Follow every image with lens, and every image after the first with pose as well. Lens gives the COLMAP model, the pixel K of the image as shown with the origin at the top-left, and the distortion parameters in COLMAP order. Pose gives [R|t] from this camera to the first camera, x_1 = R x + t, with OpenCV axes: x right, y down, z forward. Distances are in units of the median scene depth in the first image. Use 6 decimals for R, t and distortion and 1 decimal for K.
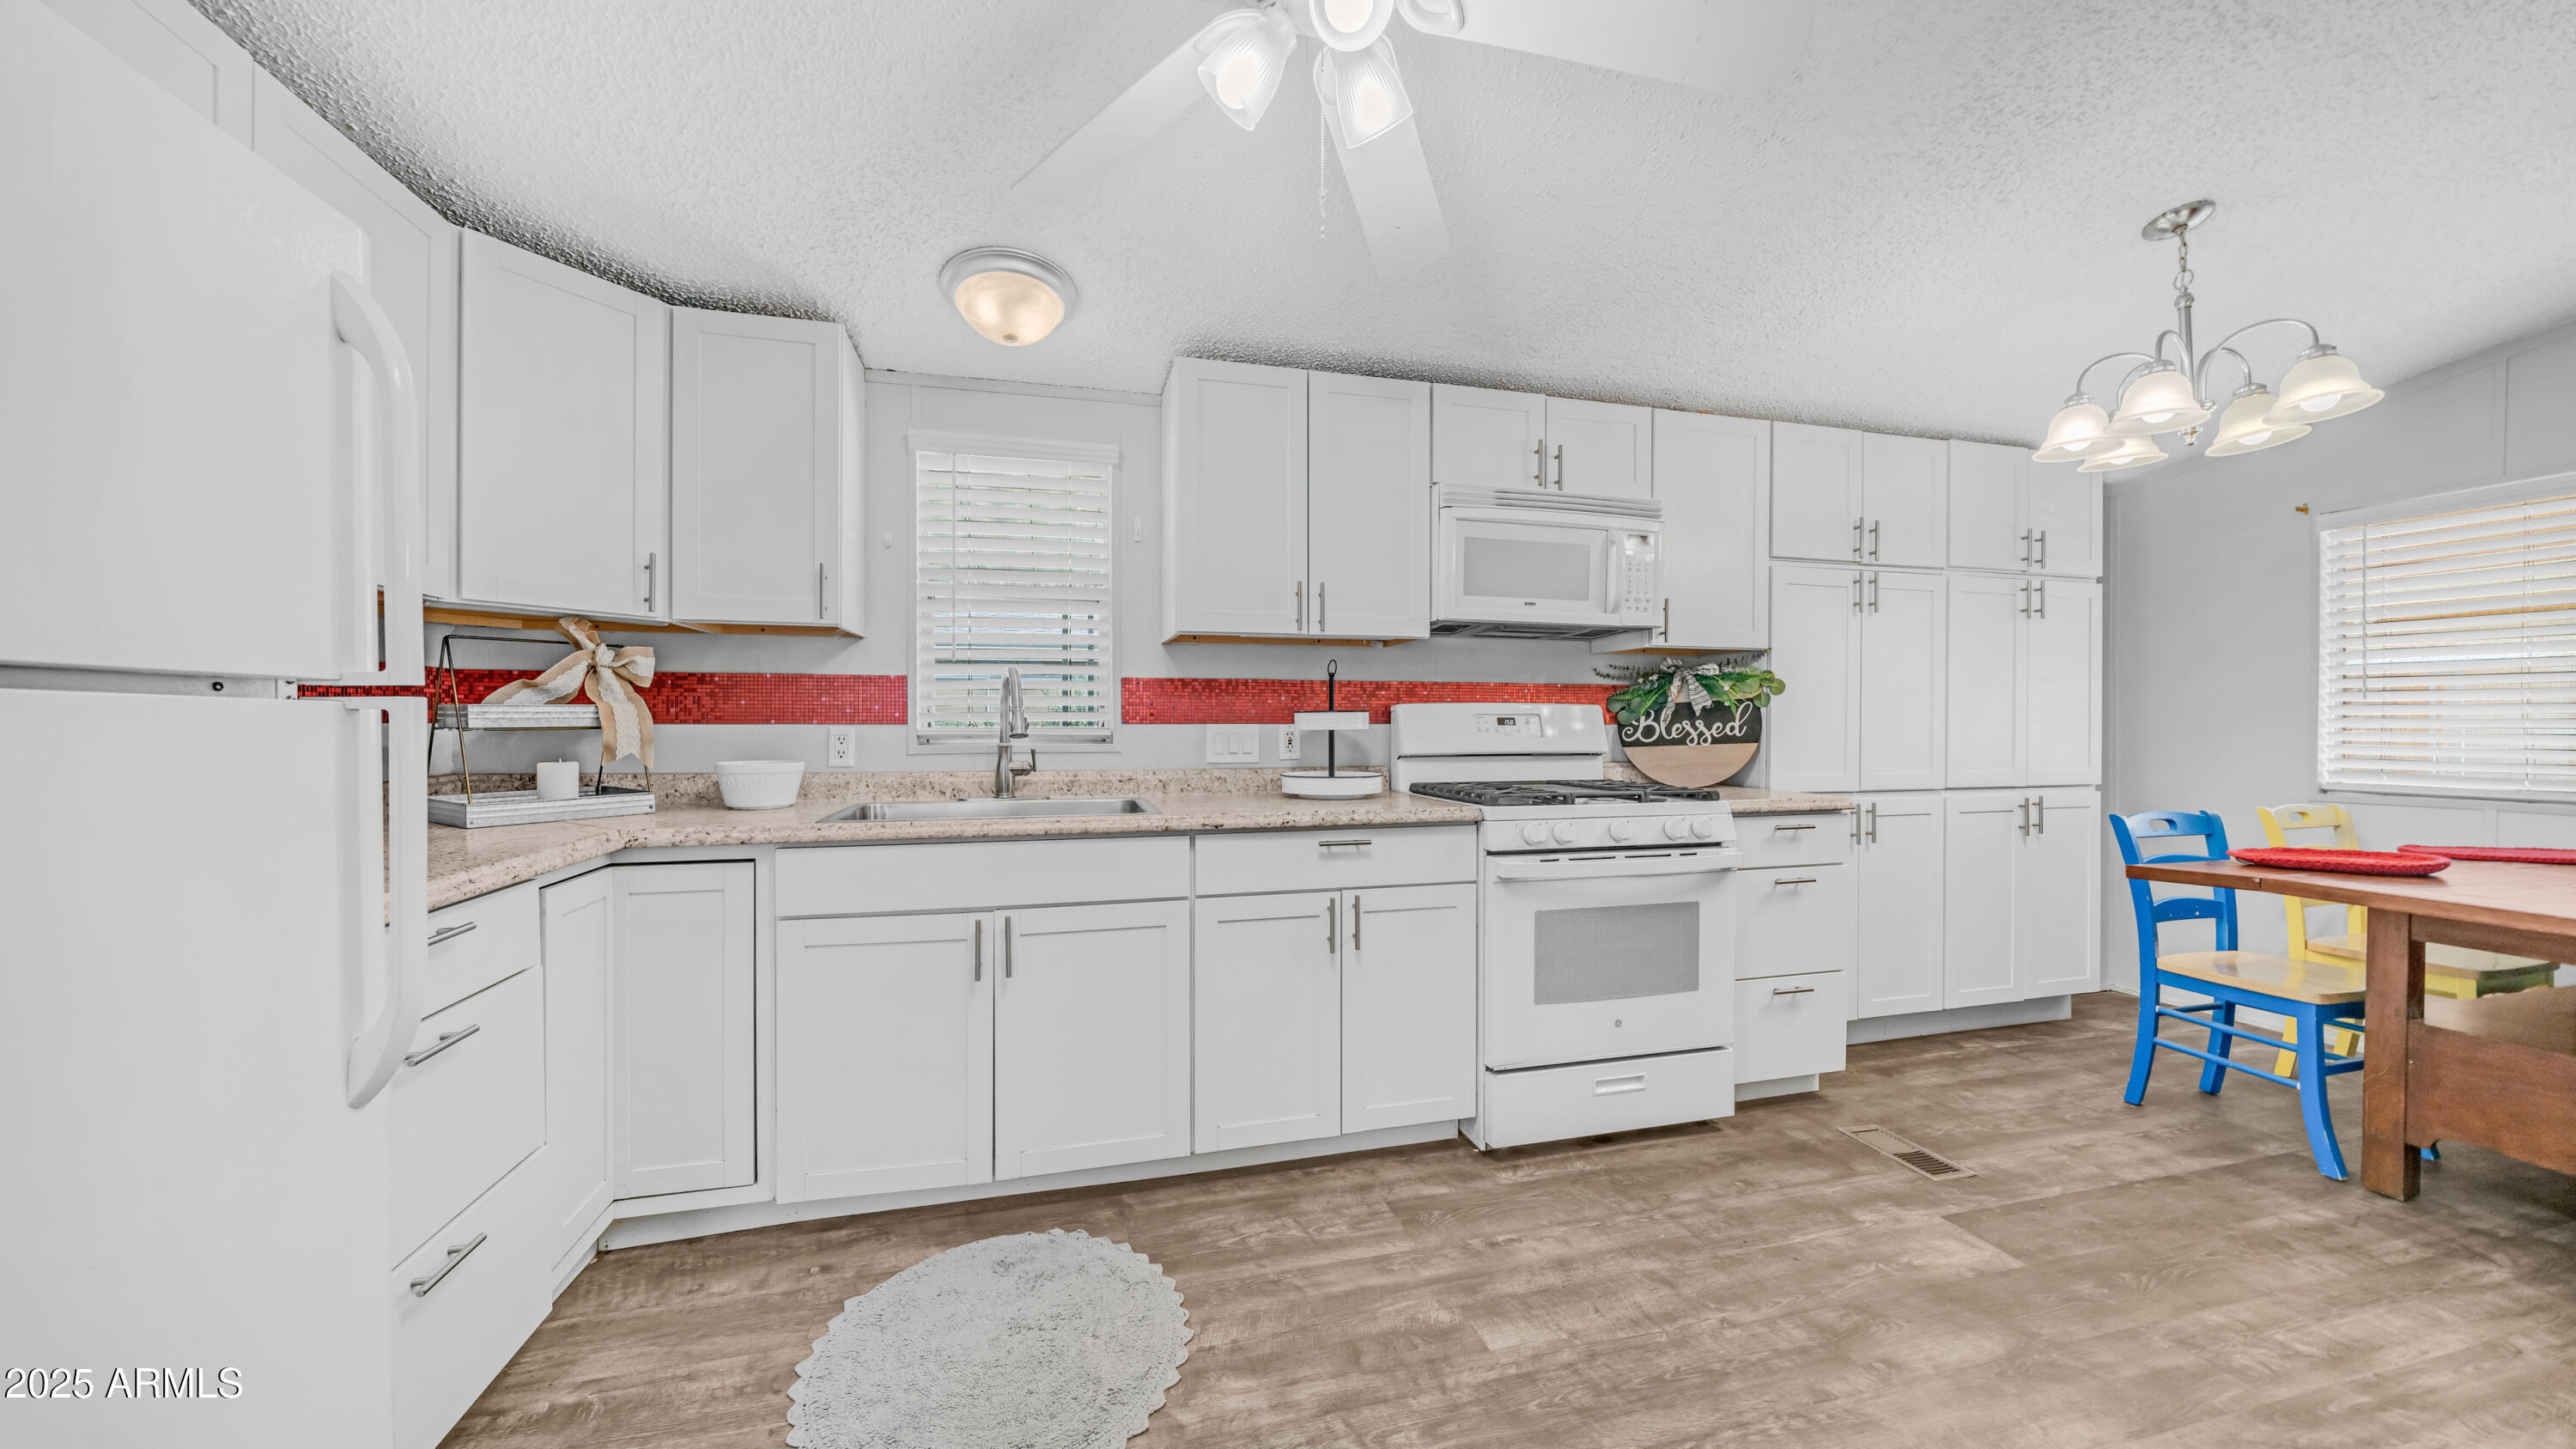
lens RADIAL K [[903.8, 0, 1284.7], [0, 903.8, 733.5], [0, 0, 1]] dist [-0.000542, -0.000067]
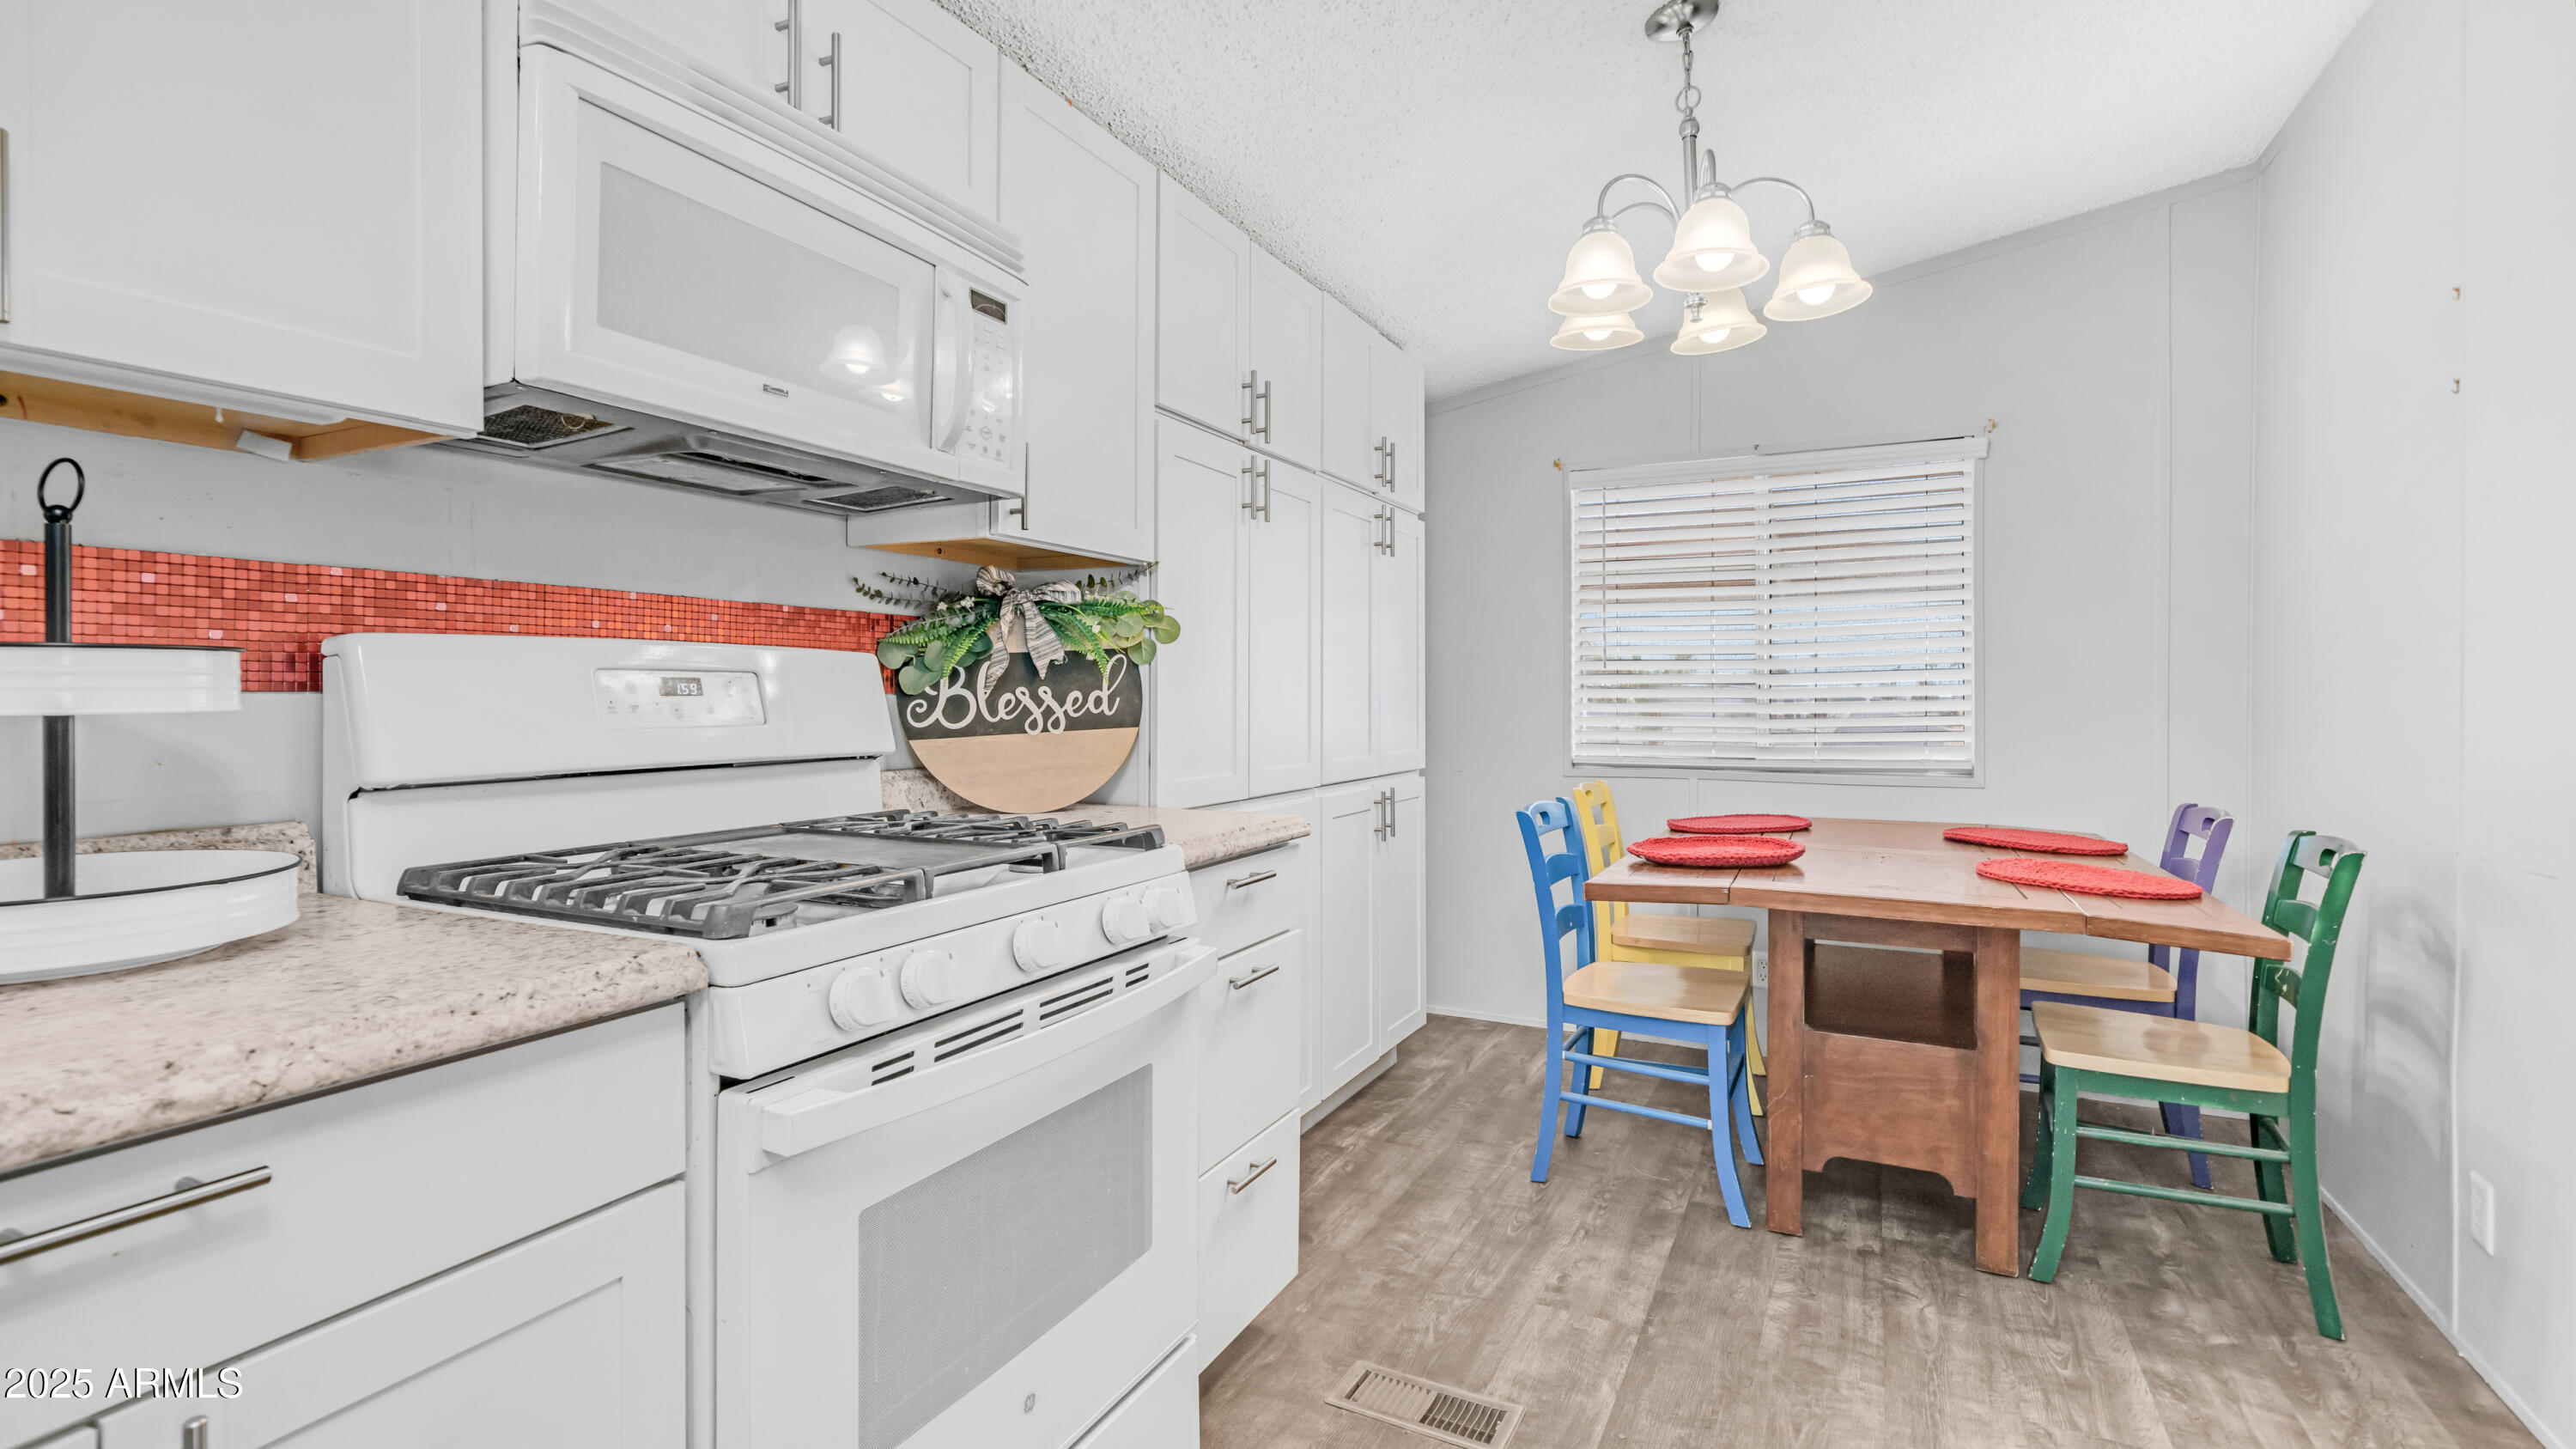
lens RADIAL K [[1177.8, 0, 1274.9], [0, 1177.8, 698.2], [0, 0, 1]] dist [0.000434, 0.000308]
pose [[0.673083, -0.002359, 0.739563, 0.035379], [0.006596, 0.999974, -0.002814, -0.005425], [-0.739538, 0.006773, 0.673081, 0.478117]]
